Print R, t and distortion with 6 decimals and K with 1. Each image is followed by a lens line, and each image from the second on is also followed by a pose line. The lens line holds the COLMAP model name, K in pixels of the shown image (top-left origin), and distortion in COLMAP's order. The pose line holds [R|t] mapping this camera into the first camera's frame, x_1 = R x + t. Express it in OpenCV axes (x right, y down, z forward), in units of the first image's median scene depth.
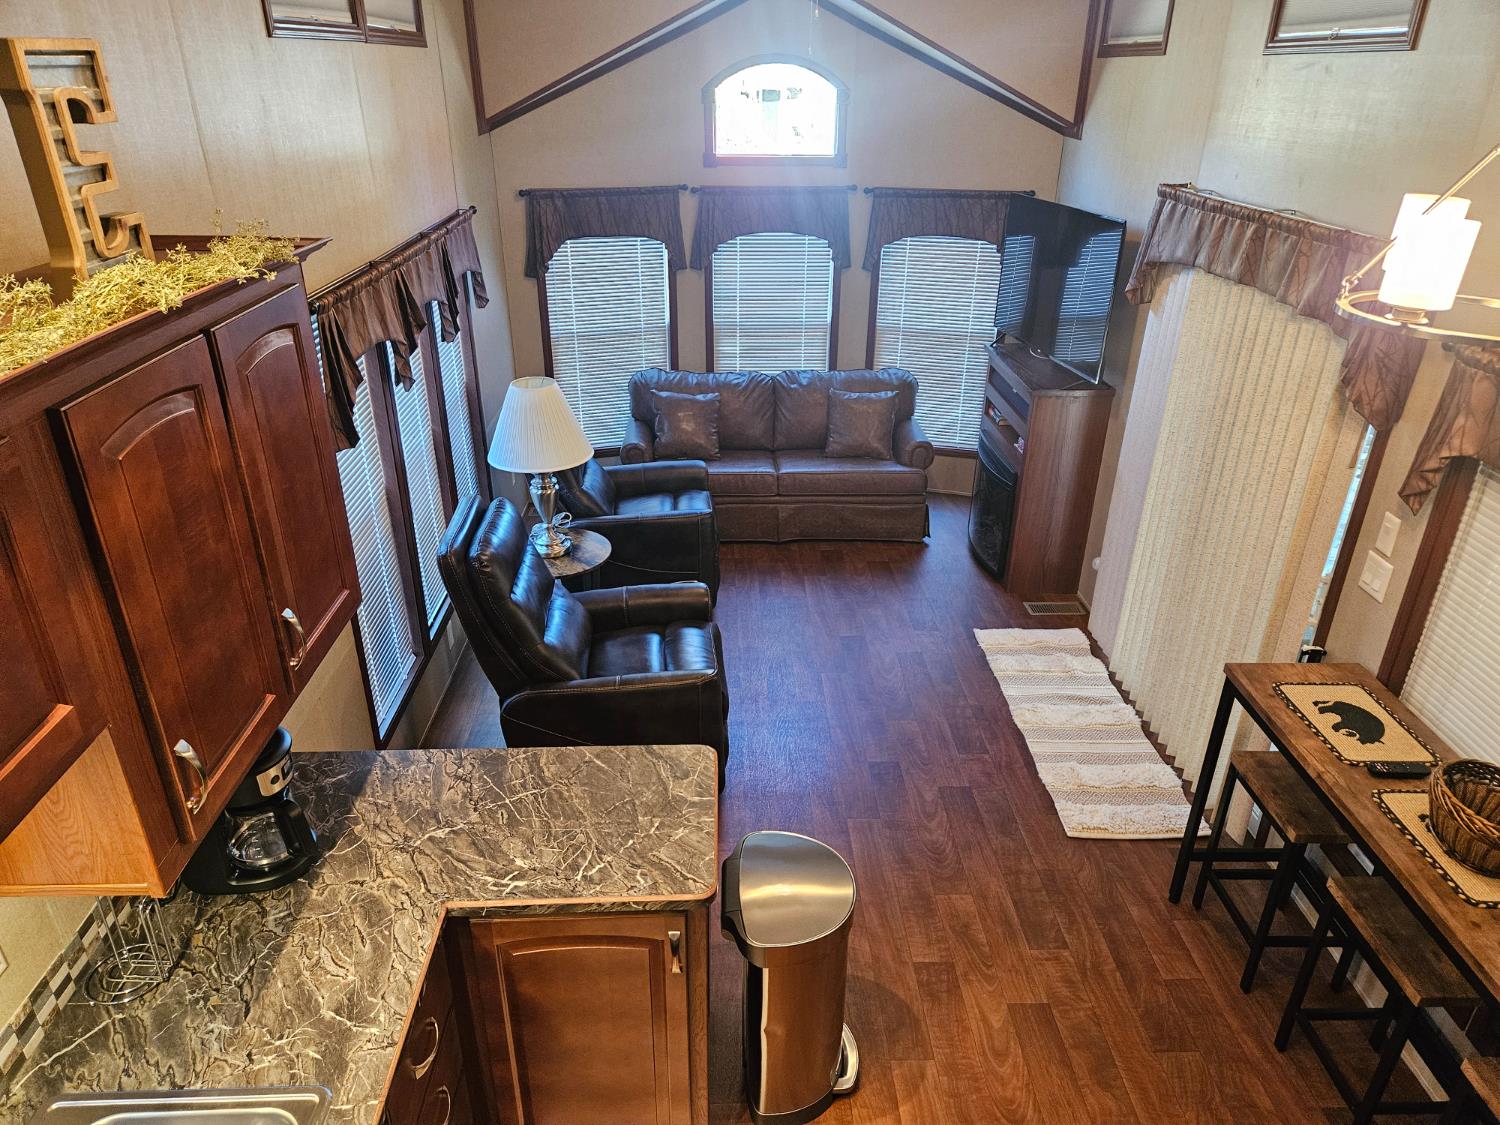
lens RADIAL K [[993.5, 0, 748.8], [0, 993.5, 555.1], [0, 0, 1]] dist [0.038753, -0.041865]
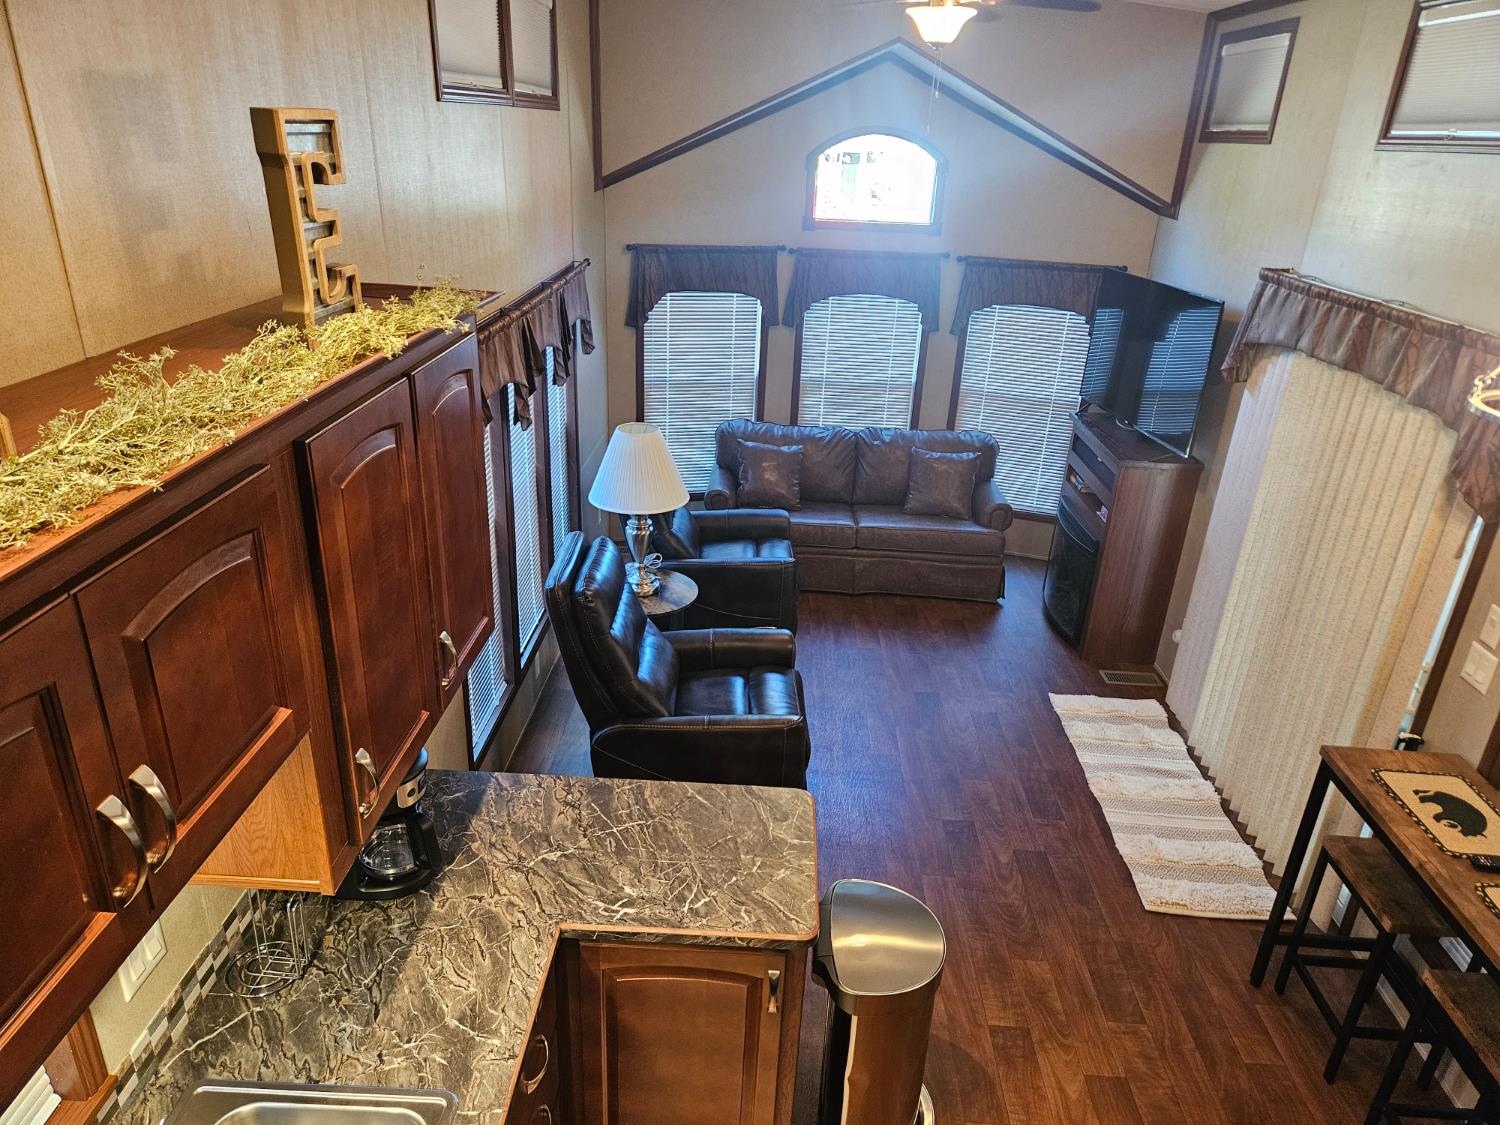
lens RADIAL K [[986.6, 0, 751.6], [0, 986.6, 552.9], [0, 0, 1]] dist [0.049716, -0.053724]
pose [[0.996955, 0.059768, -0.050079, -0.048144], [-0.062197, 0.996888, -0.048429, 0.000234], [0.047028, 0.051396, 0.997570, -0.027304]]
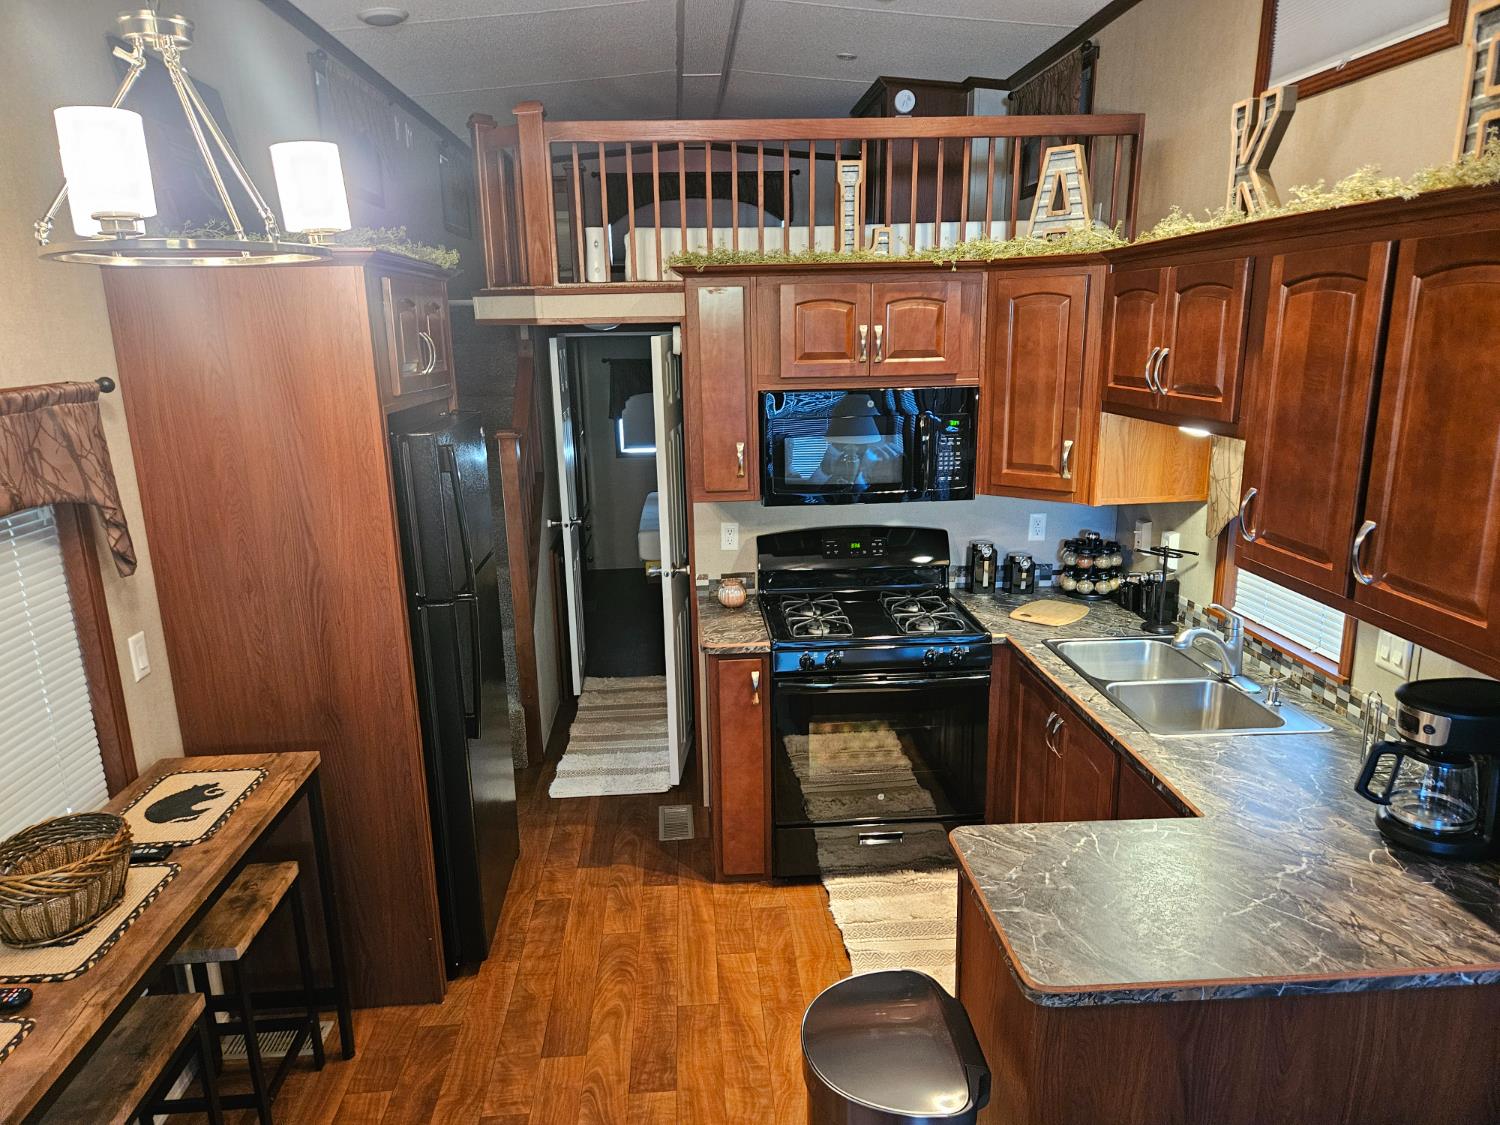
lens RADIAL K [[995.3, 0, 739.3], [0, 995.3, 575.3], [0, 0, 1]] dist [0.051882, -0.046939]
pose [[-0.999606, 0.014365, -0.024115, 0.131113], [-0.004646, 0.762592, 0.646863, -0.336896], [0.027682, 0.646720, -0.762225, 1.054465]]
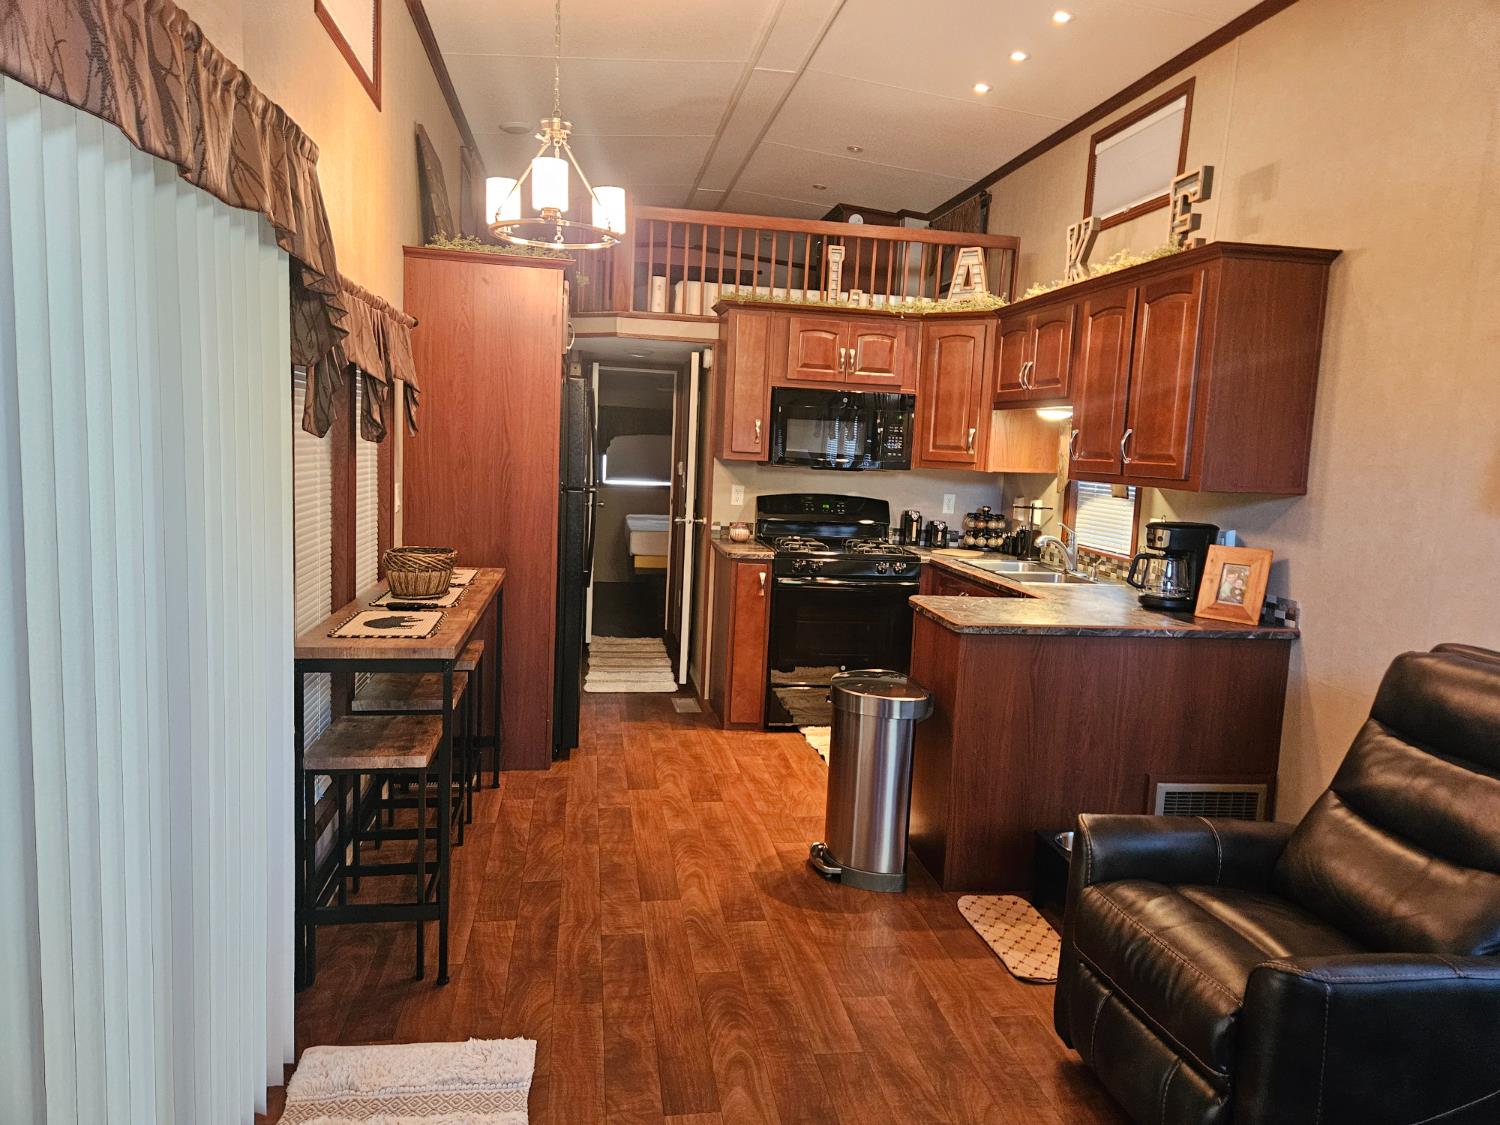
lens RADIAL K [[993.5, 0, 748.8], [0, 993.5, 555.1], [0, 0, 1]] dist [0.038753, -0.041865]
pose [[-0.989973, -0.043359, -0.134435, 0.322624], [-0.109427, 0.837235, 0.535783, -0.420059], [0.089322, 0.545122, -0.833585, 1.588239]]
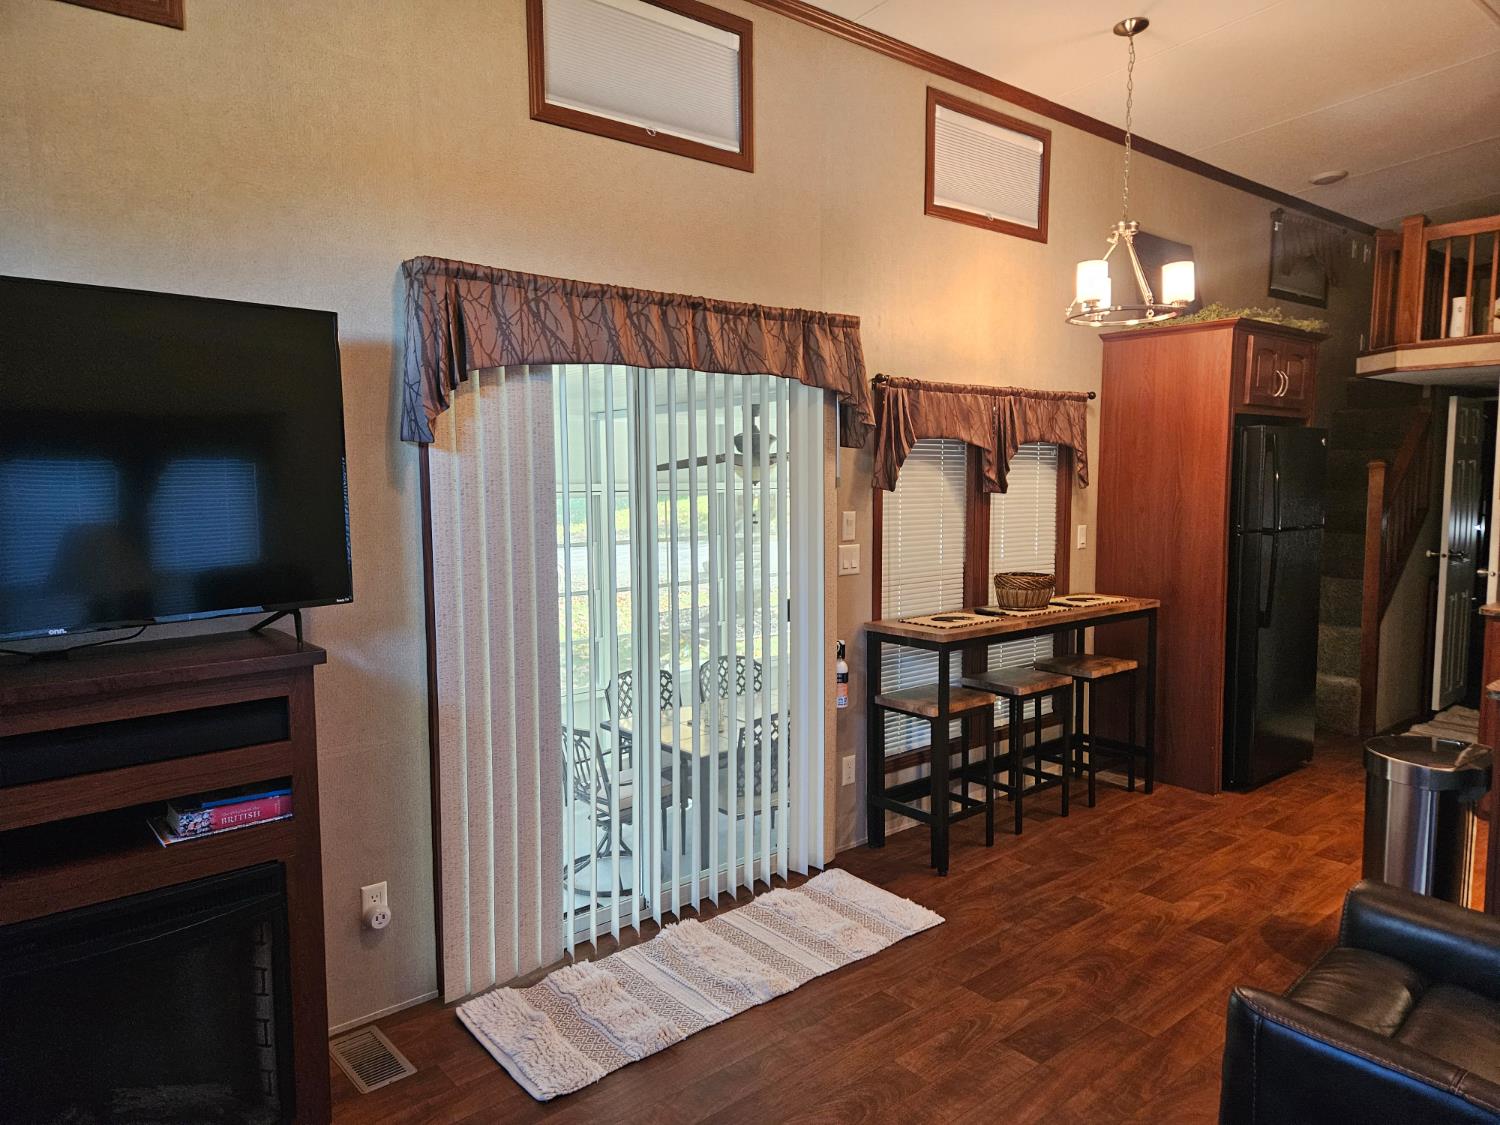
lens RADIAL K [[986.3, 0, 746.6], [0, 986.3, 562.7], [0, 0, 1]] dist [0.035214, -0.002954]
pose [[-0.610146, -0.082063, 0.788028, -0.304564], [0.344605, 0.868124, 0.357222, -0.457006], [-0.713421, 0.489516, -0.501403, 1.630035]]
